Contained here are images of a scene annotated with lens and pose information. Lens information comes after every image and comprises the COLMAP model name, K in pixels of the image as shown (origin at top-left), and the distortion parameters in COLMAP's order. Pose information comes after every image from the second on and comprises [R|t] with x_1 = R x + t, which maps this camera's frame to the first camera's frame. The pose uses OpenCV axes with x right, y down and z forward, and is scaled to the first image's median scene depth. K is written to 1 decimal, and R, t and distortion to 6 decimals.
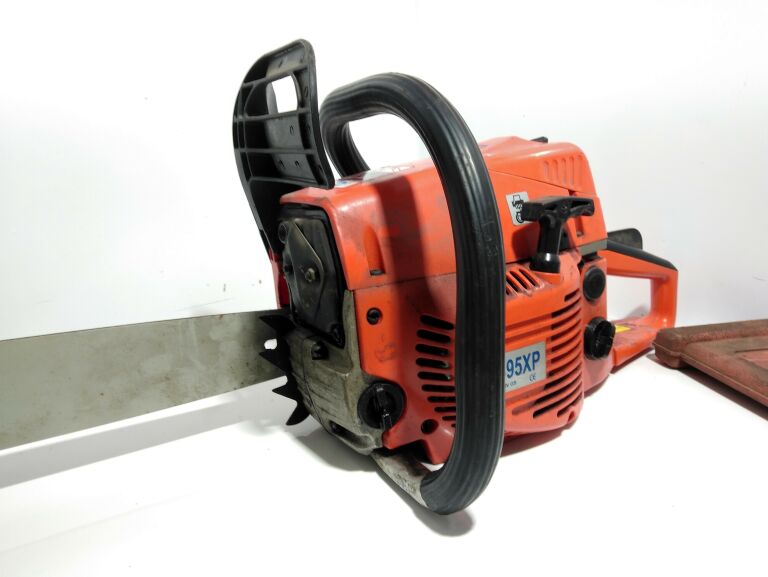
lens RADIAL K [[559.4, 0, 384.0], [0, 559.4, 288.5], [0, 0, 1]] dist [0.027557, -0.042929]
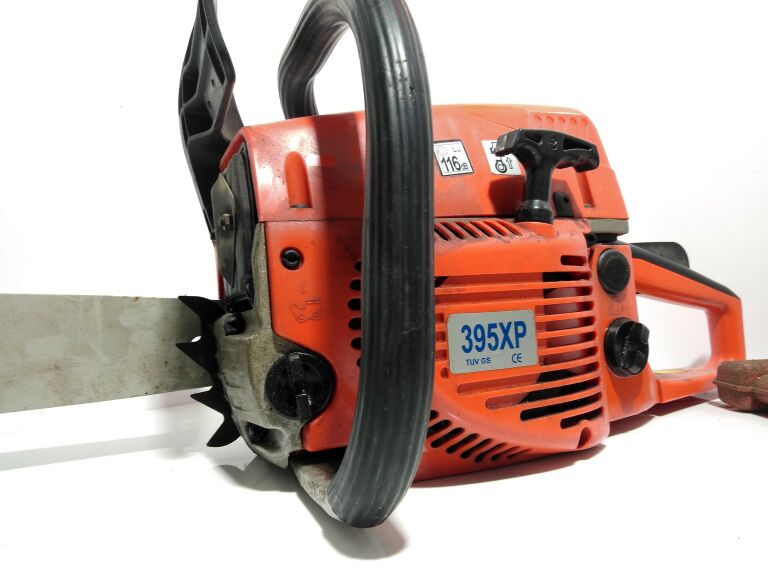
lens RADIAL K [[571.2, 0, 384.0], [0, 571.2, 288.5], [0, 0, 1]] dist [0.000087, -0.001821]
pose [[0.993621, 0.001095, -0.112768, 0.179465], [-0.028281, 0.970419, -0.239764, 0.251169], [0.109170, 0.241423, 0.964260, 0.260540]]
